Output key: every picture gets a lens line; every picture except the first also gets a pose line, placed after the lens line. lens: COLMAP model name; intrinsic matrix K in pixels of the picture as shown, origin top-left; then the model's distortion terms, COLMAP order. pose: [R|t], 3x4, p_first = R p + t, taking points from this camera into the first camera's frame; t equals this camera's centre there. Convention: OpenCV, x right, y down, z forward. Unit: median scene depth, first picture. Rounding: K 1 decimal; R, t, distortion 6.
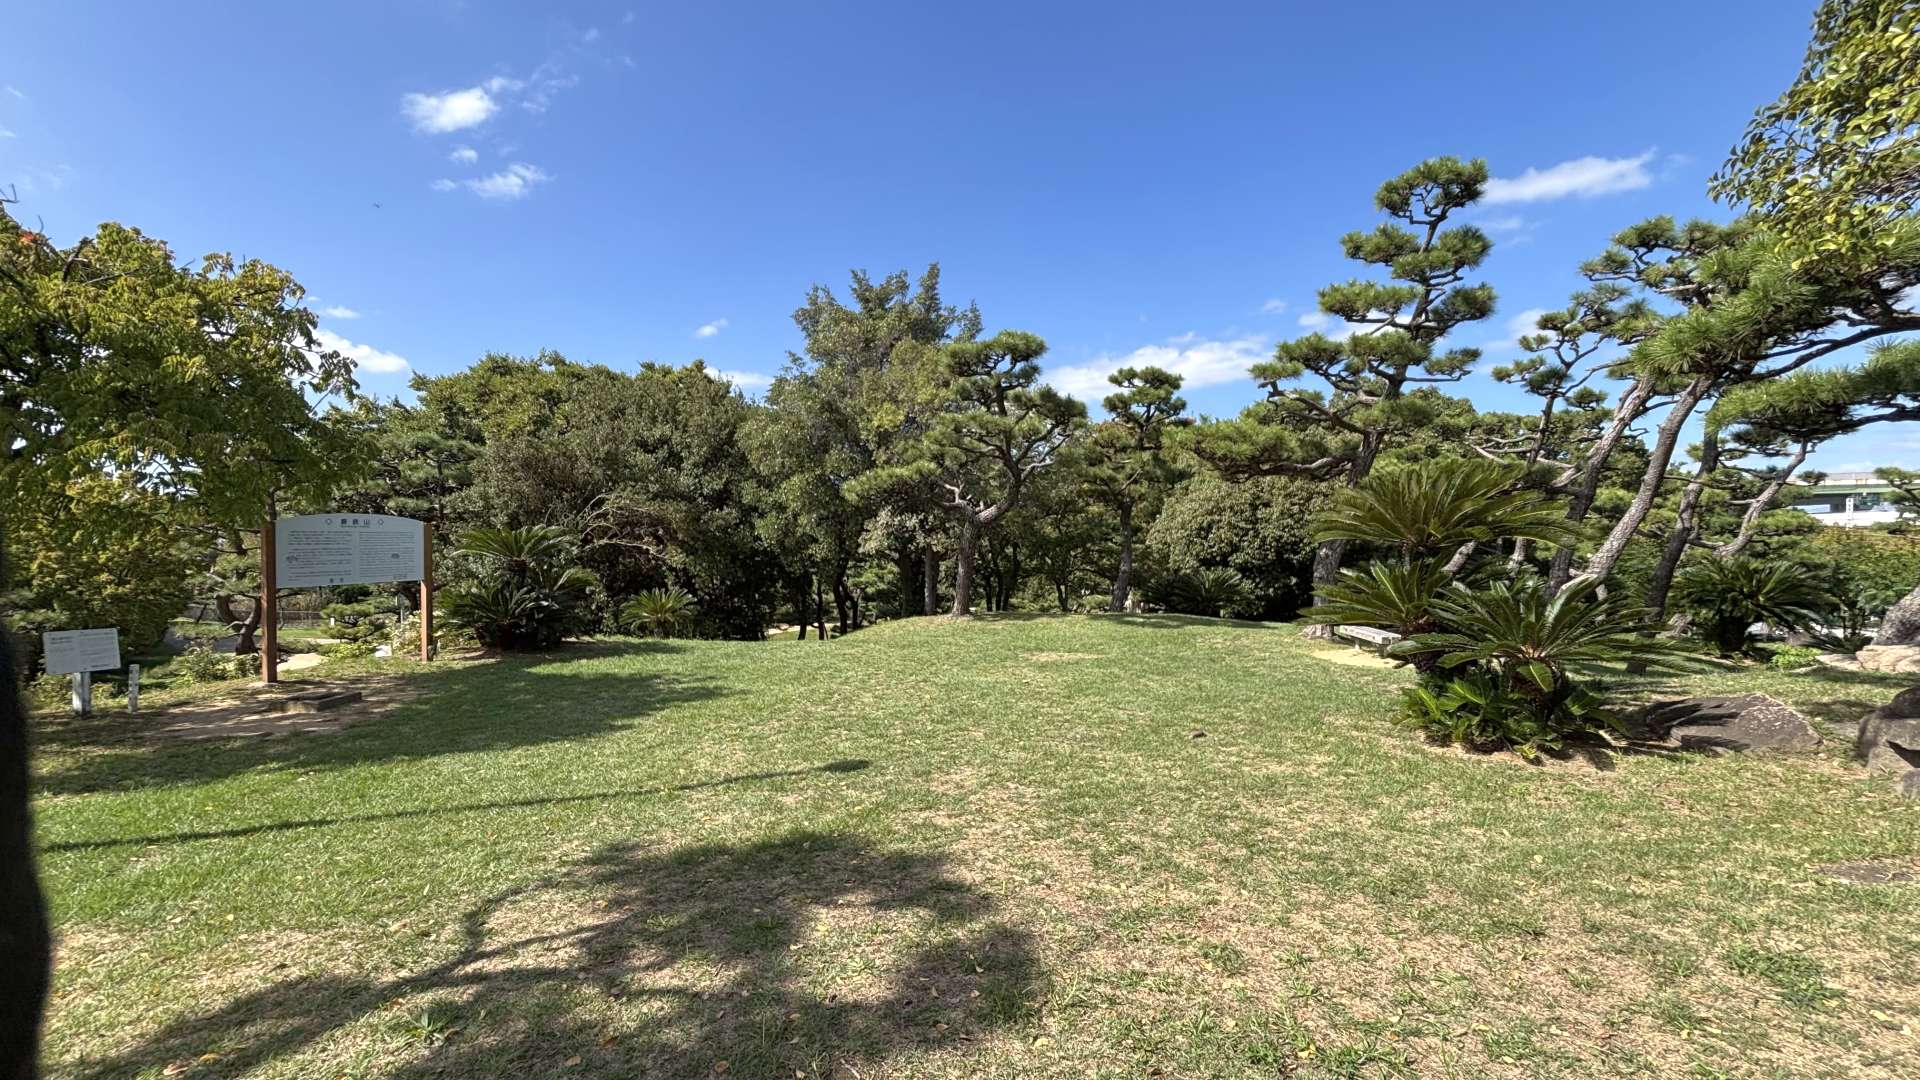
lens RADIAL K [[770.6, 0, 954.4], [0, 770.6, 536.5], [0, 0, 1]] dist [0.001855, 0.000804]
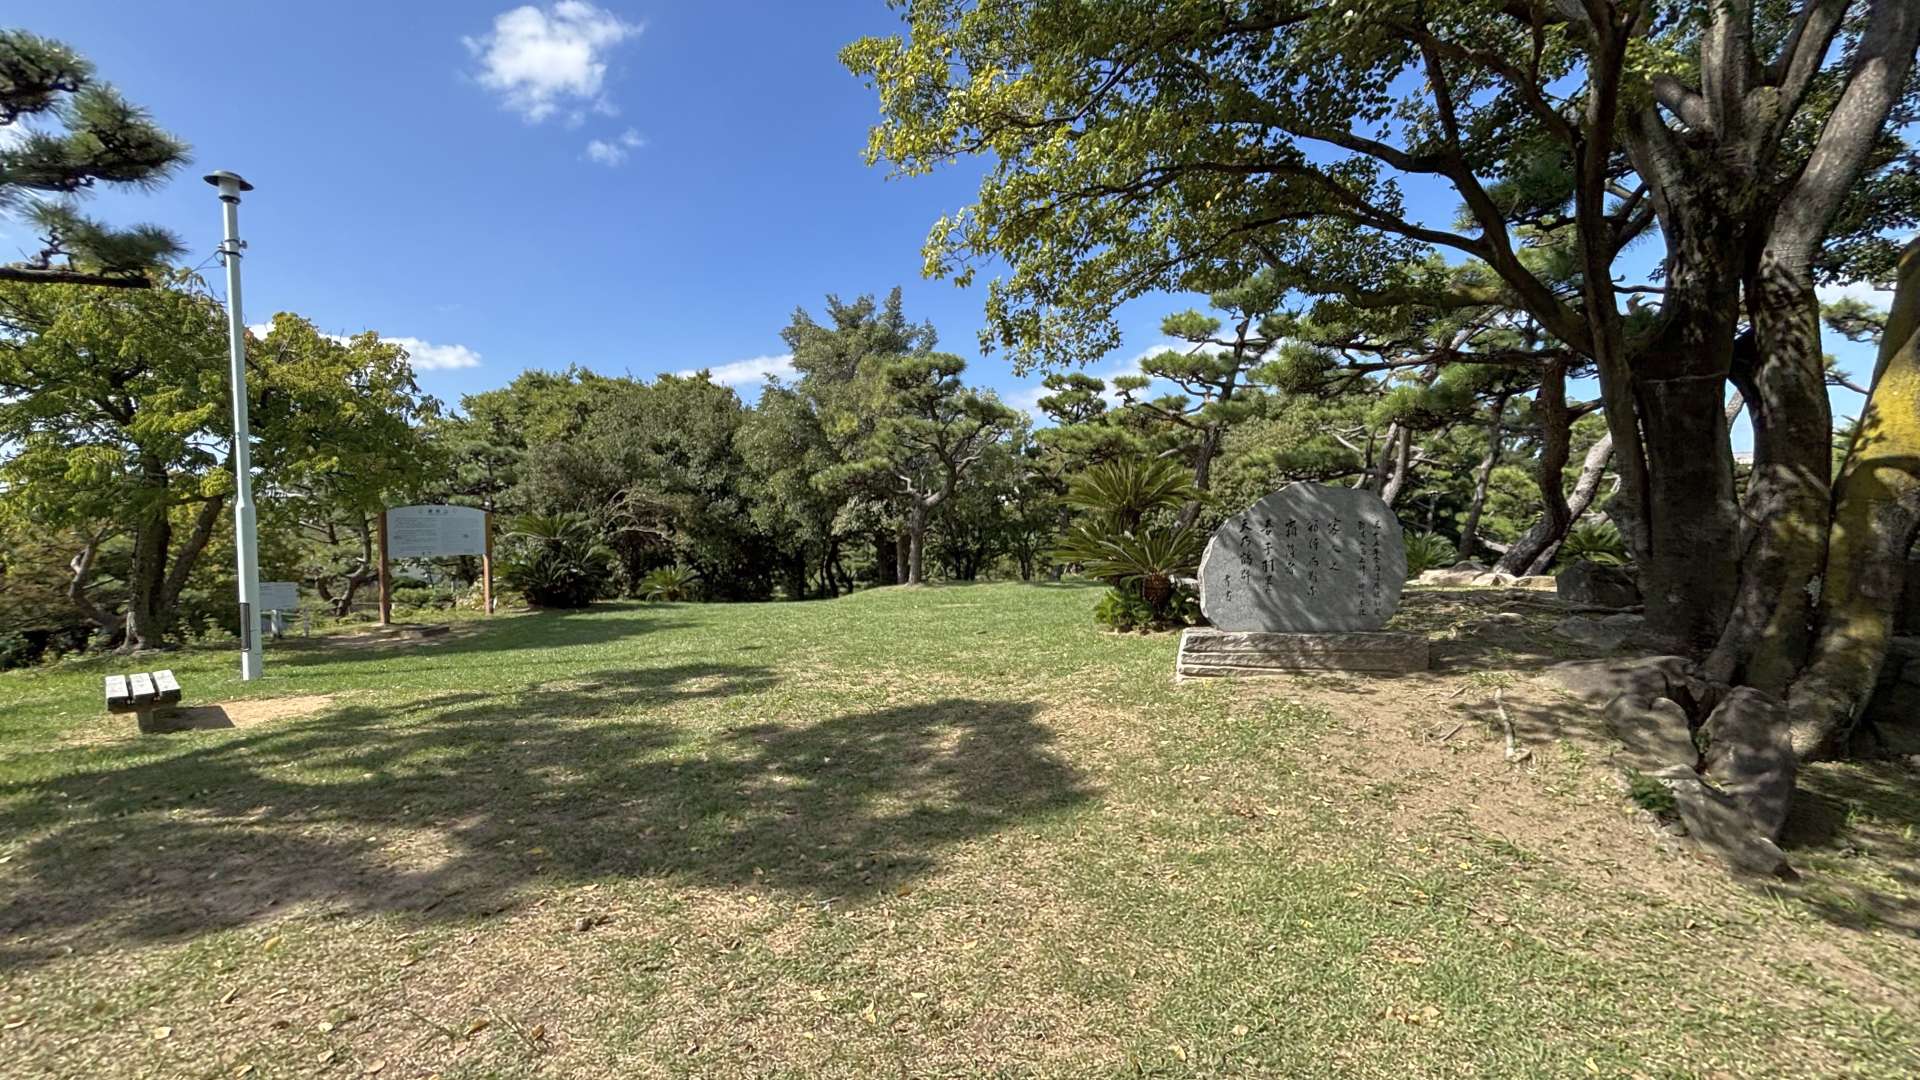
lens RADIAL K [[770.6, 0, 958.0], [0, 770.6, 542.4], [0, 0, 1]] dist [0.001855, 0.000804]
pose [[0.999177, -0.016103, -0.037225, 0.108695], [0.016804, 0.999686, 0.018600, 0.014255], [0.036914, -0.019210, 0.999134, -0.183759]]
